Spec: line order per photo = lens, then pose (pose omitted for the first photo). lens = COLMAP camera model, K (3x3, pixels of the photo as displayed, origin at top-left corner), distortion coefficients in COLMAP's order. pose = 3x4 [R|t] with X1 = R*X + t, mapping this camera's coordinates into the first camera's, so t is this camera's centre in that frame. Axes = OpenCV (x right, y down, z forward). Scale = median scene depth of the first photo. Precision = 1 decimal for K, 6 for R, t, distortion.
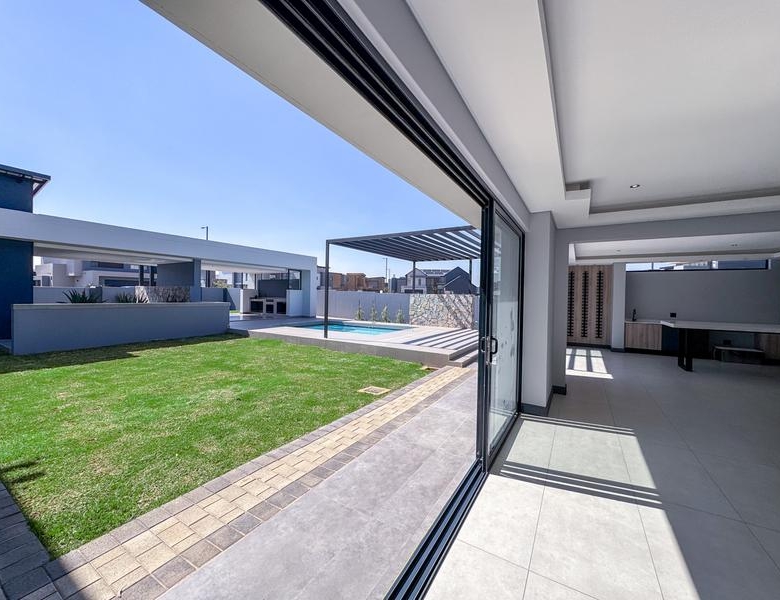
lens RADIAL K [[318.0, 0, 389.7], [0, 318.0, 299.4], [0, 0, 1]] dist [-0.001498, 0.000182]
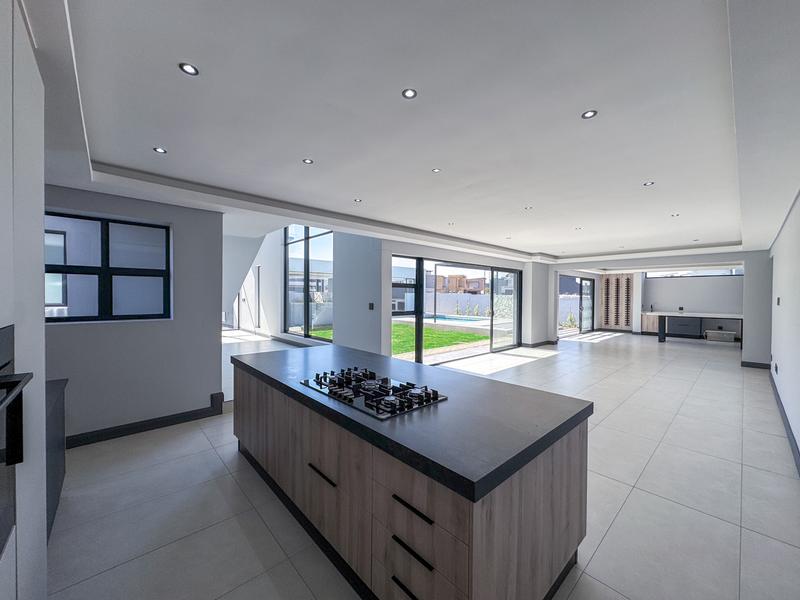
lens RADIAL K [[318.1, 0, 399.7], [0, 318.1, 298.6], [0, 0, 1]] dist [-0.002070, 0.000465]
pose [[0.959147, -0.008109, -0.282791, 0.087740], [0.006894, 0.999962, -0.005293, 0.002872], [0.282824, 0.003127, 0.959167, -0.608091]]
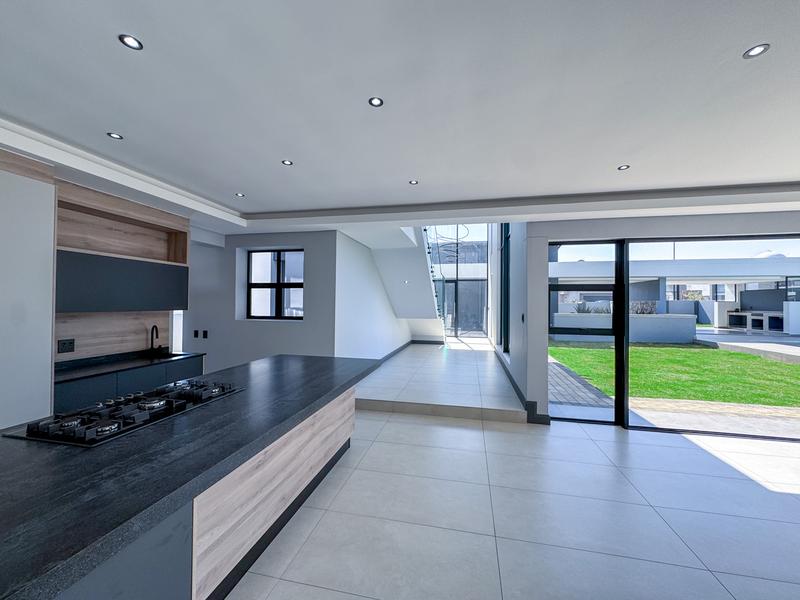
lens RADIAL K [[318.1, 0, 400.1], [0, 318.1, 299.8], [0, 0, 1]] dist [-0.002070, 0.000465]
pose [[0.325104, -0.024285, -0.945366, 0.220815], [-0.012773, 0.999466, -0.030067, 0.003833], [0.945592, 0.021850, 0.324621, -0.347602]]
